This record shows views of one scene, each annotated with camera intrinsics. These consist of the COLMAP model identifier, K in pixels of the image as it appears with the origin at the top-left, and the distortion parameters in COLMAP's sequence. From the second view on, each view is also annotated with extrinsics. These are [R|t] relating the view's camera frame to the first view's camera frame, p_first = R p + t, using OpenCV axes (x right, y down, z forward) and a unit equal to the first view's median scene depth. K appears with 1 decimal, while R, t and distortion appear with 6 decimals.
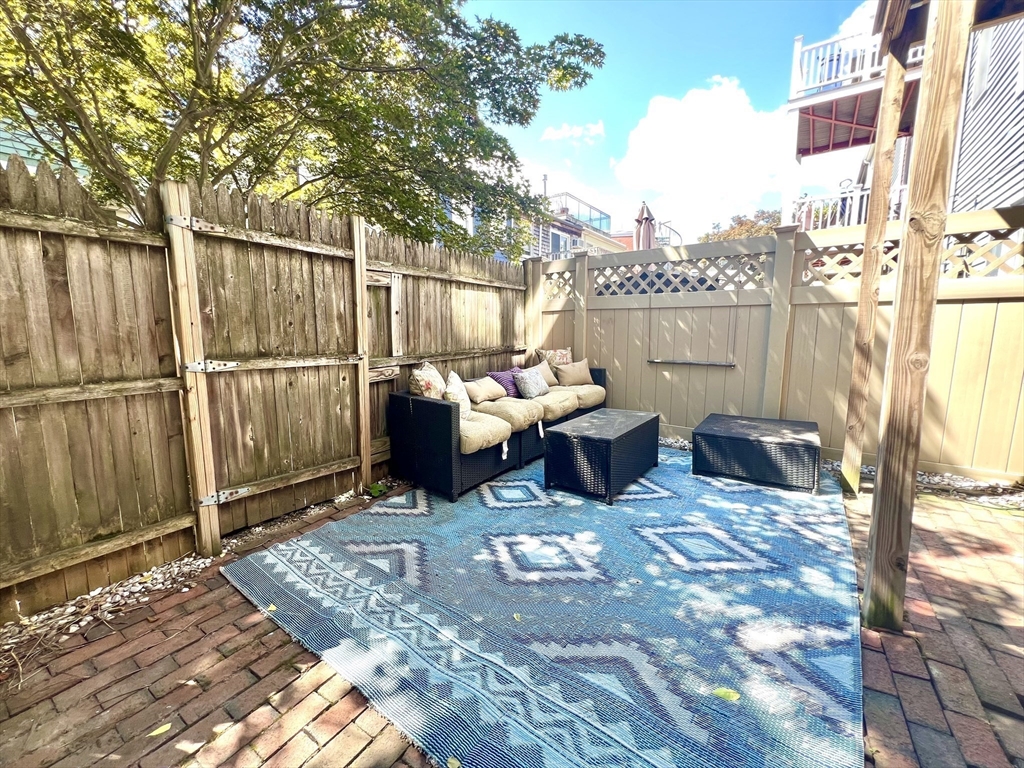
lens RADIAL K [[411.8, 0, 510.7], [0, 411.8, 383.9], [0, 0, 1]] dist [-0.001954, 0.000577]
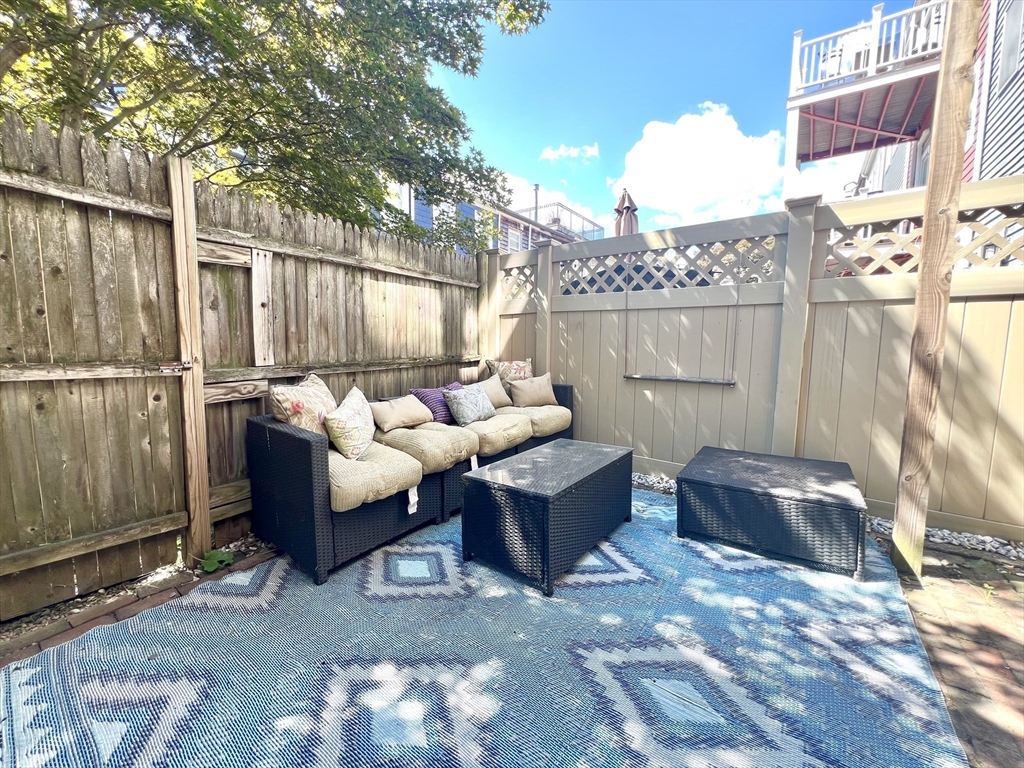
lens RADIAL K [[411.8, 0, 510.7], [0, 411.8, 383.9], [0, 0, 1]] dist [-0.001954, 0.000577]
pose [[0.999911, 0.011338, 0.006983, 0.154572], [-0.011103, 0.999399, -0.032827, -0.018436], [-0.007351, 0.032747, 0.999437, 0.299661]]
